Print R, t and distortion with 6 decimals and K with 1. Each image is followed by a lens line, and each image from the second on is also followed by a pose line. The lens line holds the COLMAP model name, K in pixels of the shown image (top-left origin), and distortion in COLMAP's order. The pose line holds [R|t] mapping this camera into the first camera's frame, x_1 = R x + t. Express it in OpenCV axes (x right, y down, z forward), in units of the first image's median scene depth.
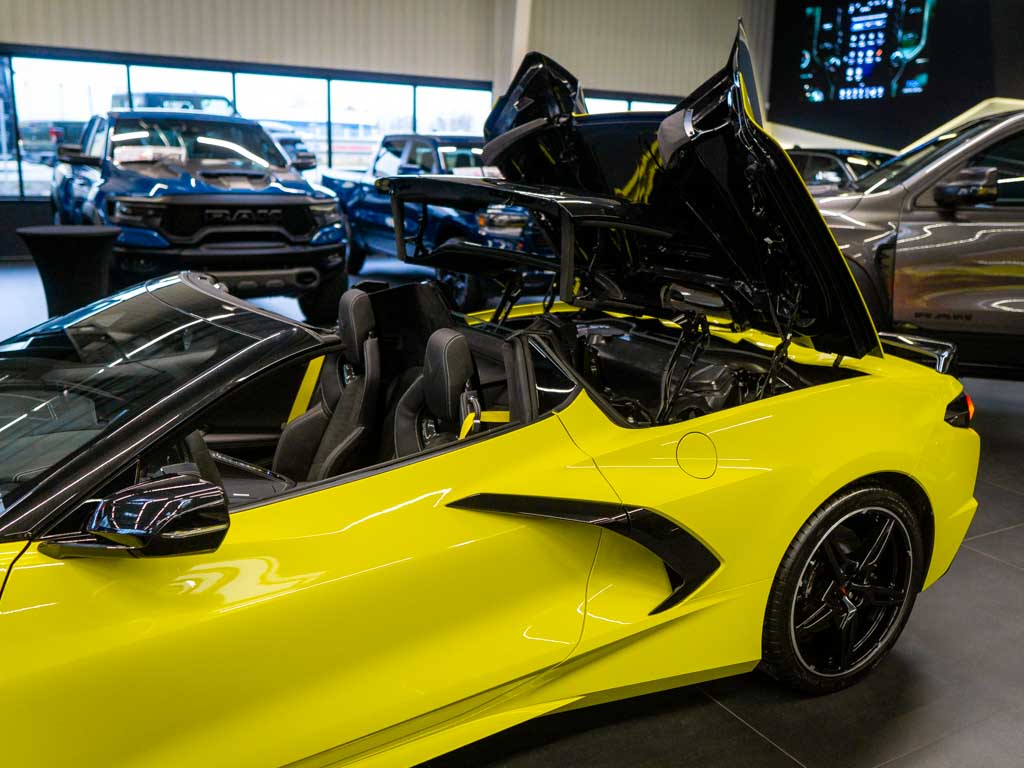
lens RADIAL K [[912.3, 0, 506.3], [0, 912.3, 379.3], [0, 0, 1]] dist [-0.003499, -0.002726]
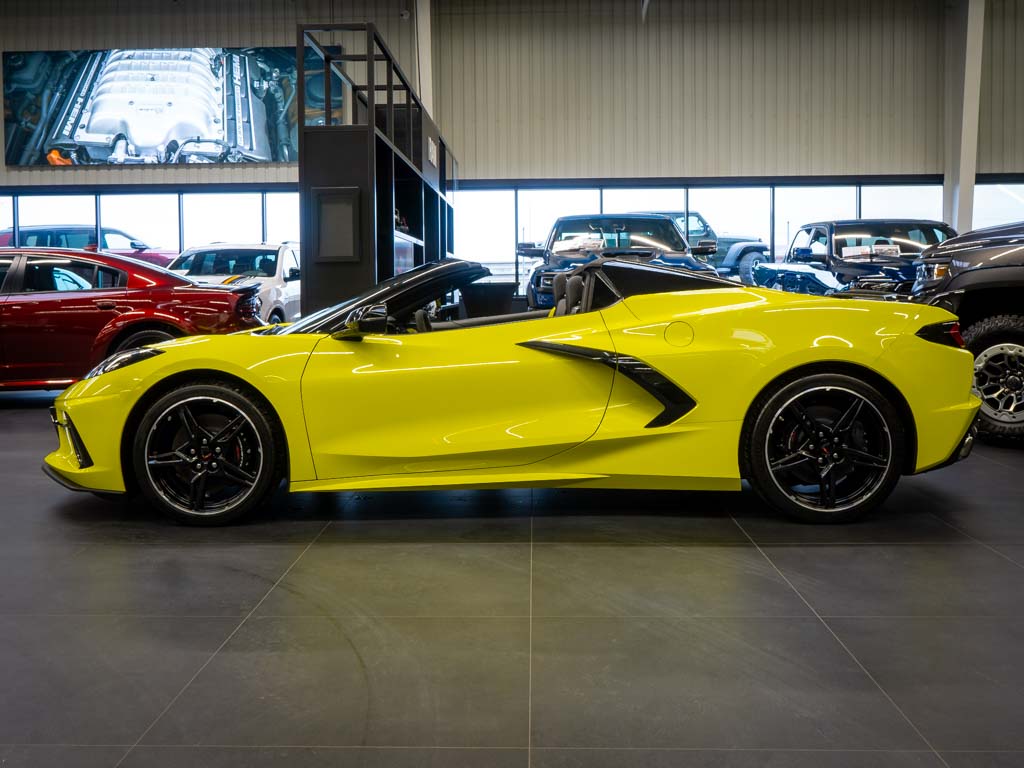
lens RADIAL K [[912.3, 0, 506.3], [0, 912.3, 379.3], [0, 0, 1]] dist [-0.003499, -0.002726]
pose [[0.854872, 0.015120, -0.518619, 0.653960], [-0.083020, 0.990682, -0.107964, 0.303810], [0.512154, 0.135351, 0.848162, -0.448110]]
